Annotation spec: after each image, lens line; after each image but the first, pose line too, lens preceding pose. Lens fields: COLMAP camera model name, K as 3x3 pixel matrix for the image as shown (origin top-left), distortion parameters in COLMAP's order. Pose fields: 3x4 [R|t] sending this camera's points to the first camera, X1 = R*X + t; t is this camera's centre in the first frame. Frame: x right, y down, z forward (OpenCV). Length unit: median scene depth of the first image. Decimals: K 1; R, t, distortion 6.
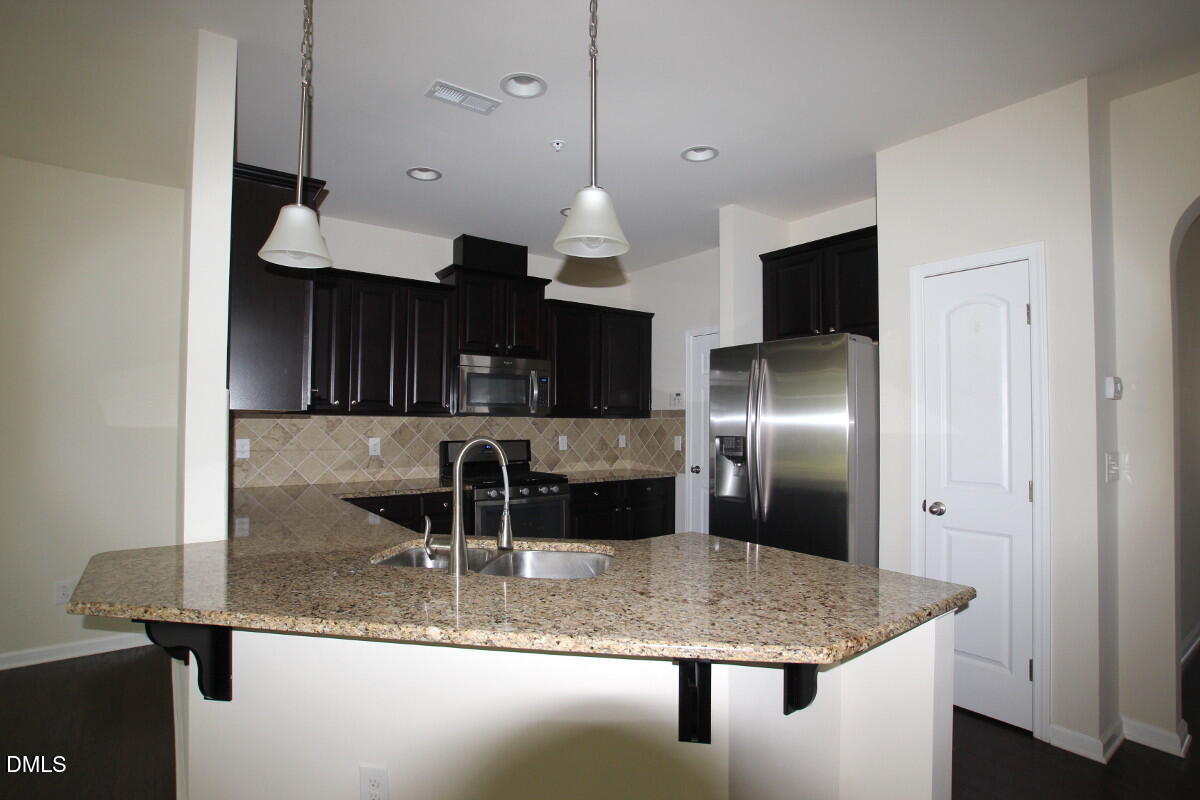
lens RADIAL K [[607.4, 0, 602.1], [0, 607.4, 405.6], [0, 0, 1]] dist [-0.076635, 0.035832]
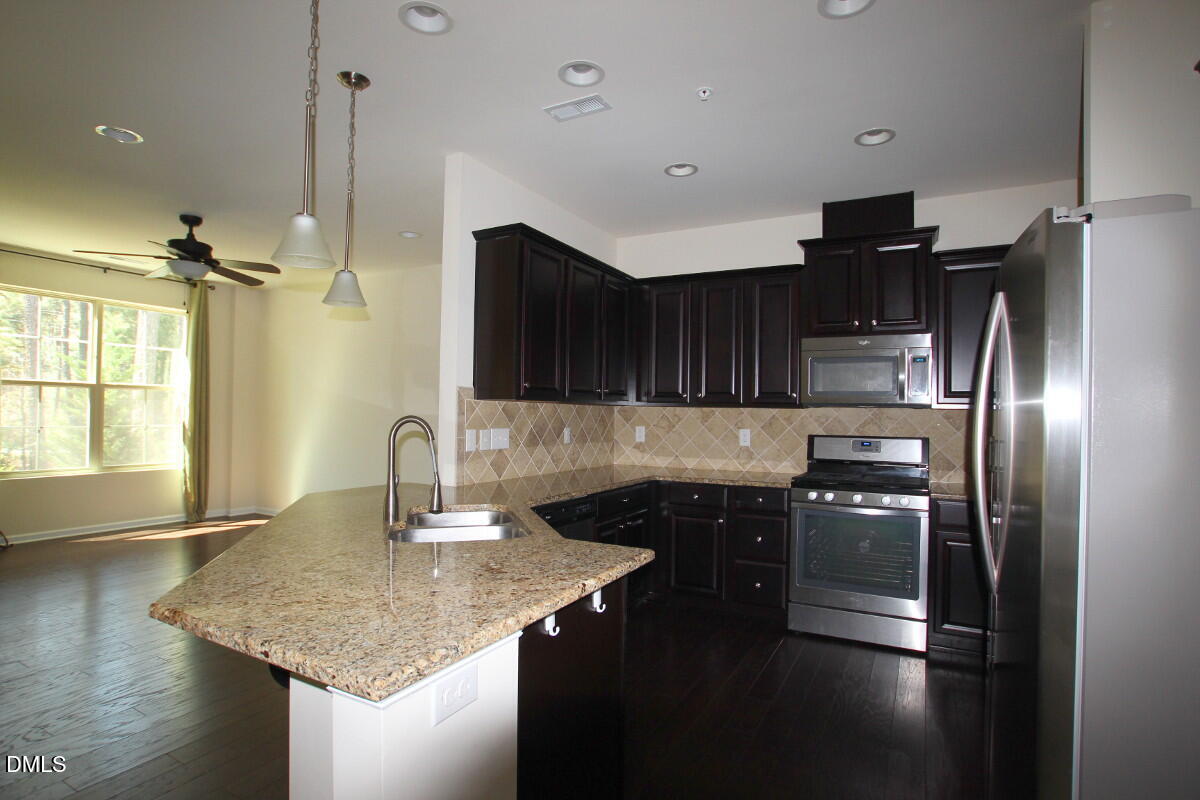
lens RADIAL K [[607.4, 0, 602.1], [0, 607.4, 405.6], [0, 0, 1]] dist [-0.076635, 0.035832]
pose [[0.400157, -0.008297, -0.916409, 0.520191], [0.012449, 0.999916, -0.003617, 0.015563], [0.916362, -0.009961, 0.400227, 0.400281]]
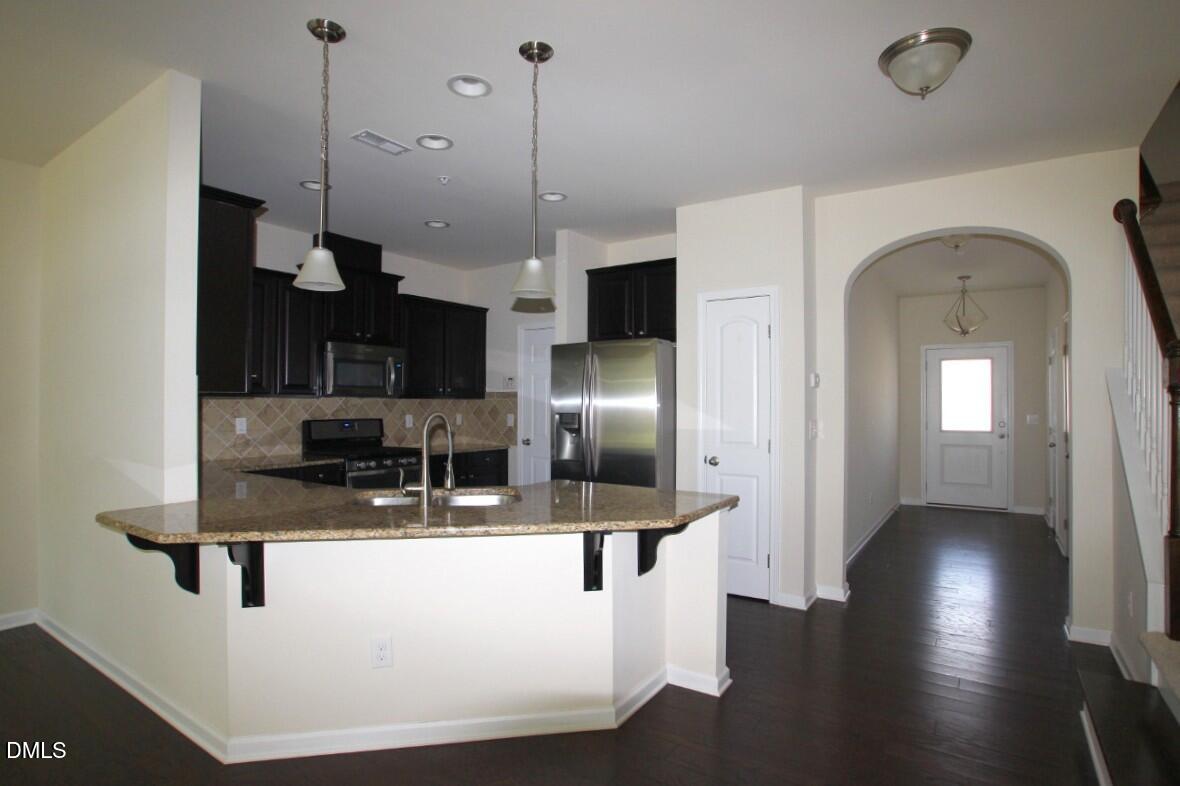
lens RADIAL K [[597.3, 0, 592.0], [0, 597.3, 398.5], [0, 0, 1]] dist [-0.076635, 0.035832]
pose [[0.946710, -0.000460, 0.322088, -0.133854], [-0.005978, 0.999802, 0.018999, -0.004474], [-0.322033, -0.019912, 0.946519, -0.201208]]
